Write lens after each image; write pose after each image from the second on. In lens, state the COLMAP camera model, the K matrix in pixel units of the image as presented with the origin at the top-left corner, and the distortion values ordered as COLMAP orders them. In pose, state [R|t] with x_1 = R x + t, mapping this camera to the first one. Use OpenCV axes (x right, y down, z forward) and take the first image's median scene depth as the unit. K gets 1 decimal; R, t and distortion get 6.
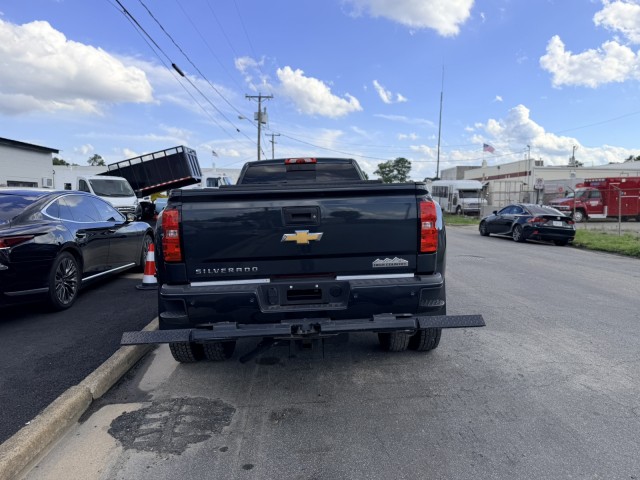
lens RADIAL K [[447.0, 0, 320.0], [0, 447.0, 240.0], [0, 0, 1]] dist [0.086129, -0.124848]
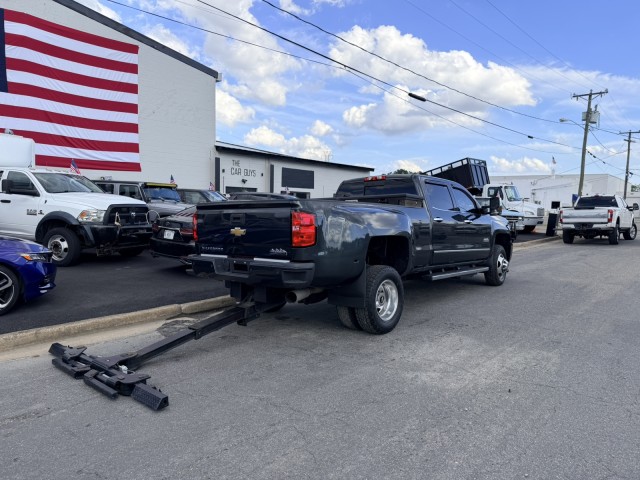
lens RADIAL K [[447.0, 0, 320.0], [0, 447.0, 240.0], [0, 0, 1]] dist [0.086129, -0.124848]
pose [[0.732545, 0.060788, -0.677999, 0.913800], [-0.073813, 0.997225, 0.009659, -0.010117], [0.676705, 0.042969, 0.734999, -0.009214]]
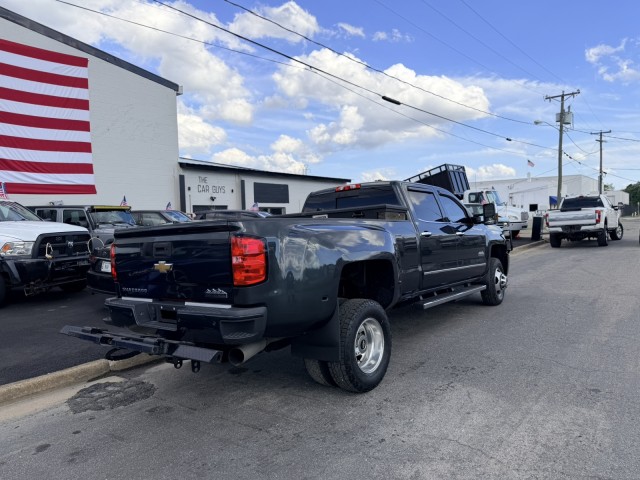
lens RADIAL K [[447.0, 0, 320.0], [0, 447.0, 240.0], [0, 0, 1]] dist [0.086129, -0.124848]
pose [[0.761080, 0.001345, -0.648657, 0.756559], [-0.020730, 0.999538, -0.022250, -0.042749], [0.648327, 0.030380, 0.760756, 0.235061]]
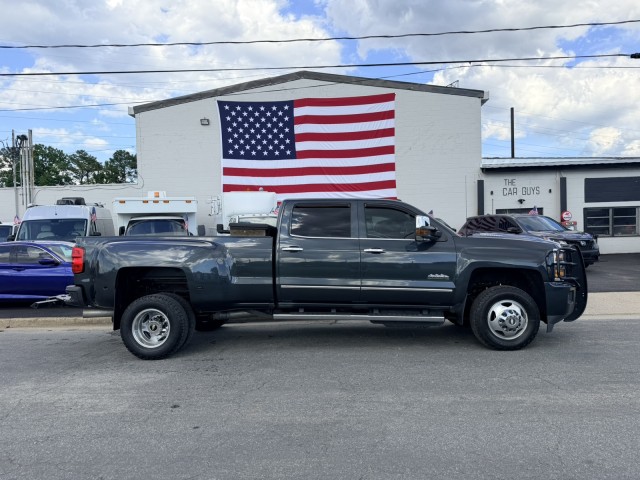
lens RADIAL K [[447.0, 0, 320.0], [0, 447.0, 240.0], [0, 0, 1]] dist [0.086129, -0.124848]
pose [[-0.112186, 0.012393, -0.993610, 1.453705], [-0.054741, 0.998327, 0.018632, -0.150080], [0.992178, 0.056481, -0.111320, 1.598496]]
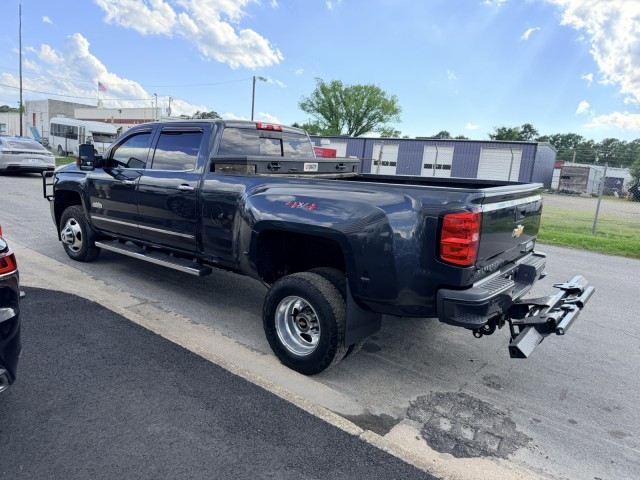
lens RADIAL K [[447.0, 0, 320.0], [0, 447.0, 240.0], [0, 0, 1]] dist [0.086129, -0.124848]
pose [[0.645780, -0.079141, 0.759411, -0.881361], [-0.015001, 0.993107, 0.116251, -0.078857], [-0.763376, -0.086464, 0.640141, 0.445118]]
